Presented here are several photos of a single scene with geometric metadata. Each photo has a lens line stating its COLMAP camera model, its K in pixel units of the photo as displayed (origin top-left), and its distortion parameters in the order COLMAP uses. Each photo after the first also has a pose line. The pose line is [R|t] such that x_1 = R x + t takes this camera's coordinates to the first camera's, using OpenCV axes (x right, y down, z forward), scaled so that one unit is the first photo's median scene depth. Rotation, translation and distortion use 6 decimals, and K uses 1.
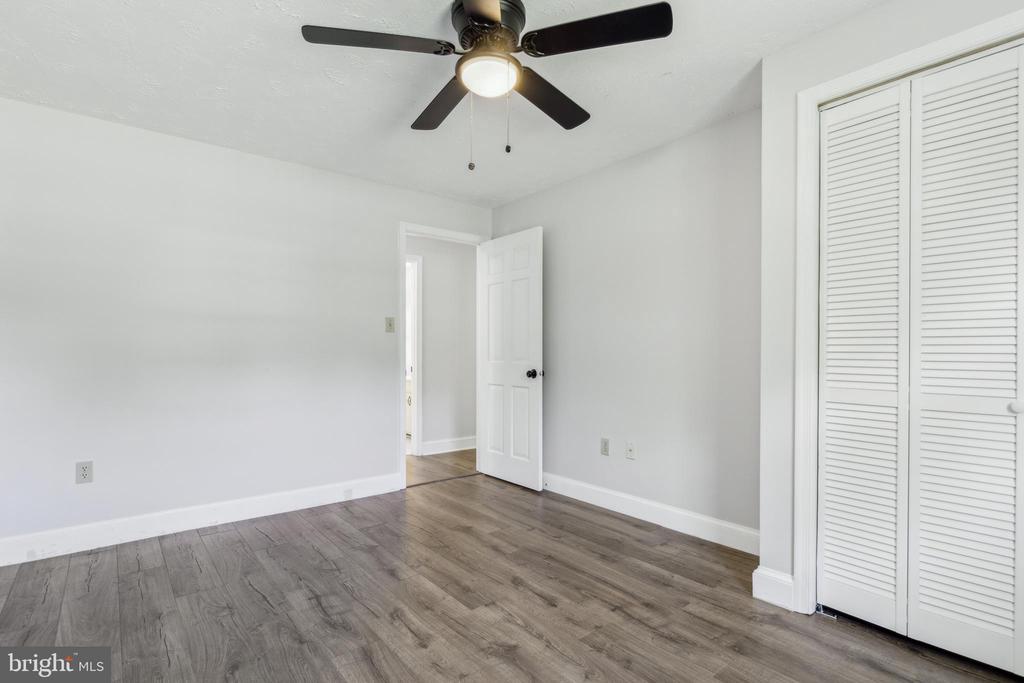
lens RADIAL K [[467.3, 0, 479.8], [0, 467.3, 348.3], [0, 0, 1]] dist [-0.000179, -0.000483]
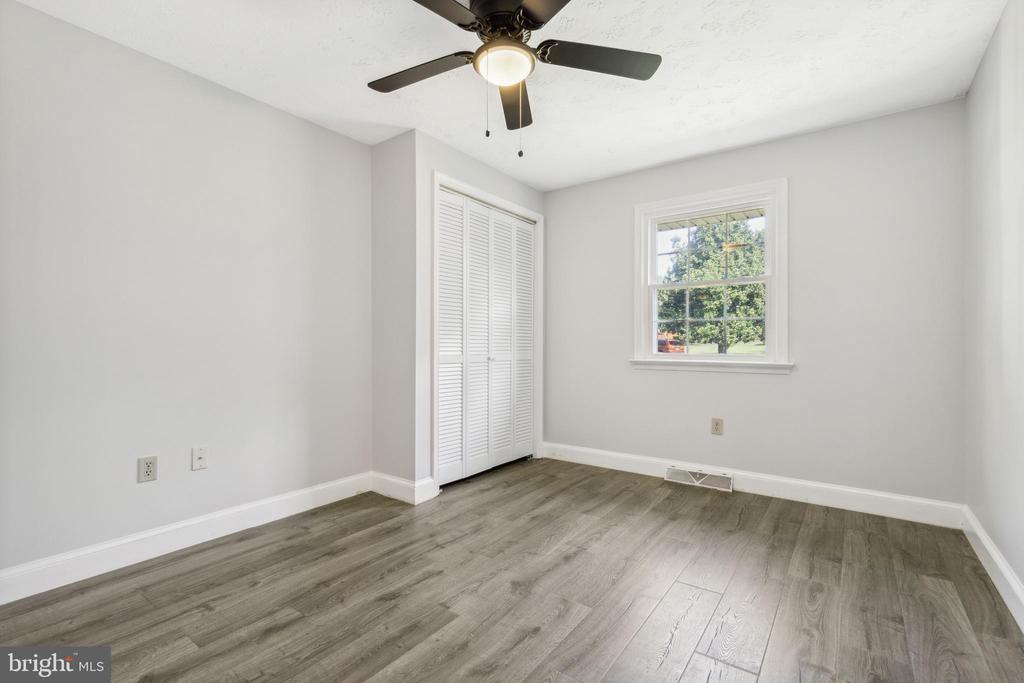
lens RADIAL K [[467.3, 0, 516.3], [0, 467.3, 341.8], [0, 0, 1]] dist [-0.000179, -0.000483]
pose [[-0.269836, 0.002014, 0.962904, -0.787227], [-0.008078, 0.999958, -0.004355, 0.034019], [-0.962872, -0.008953, -0.269808, 0.987748]]
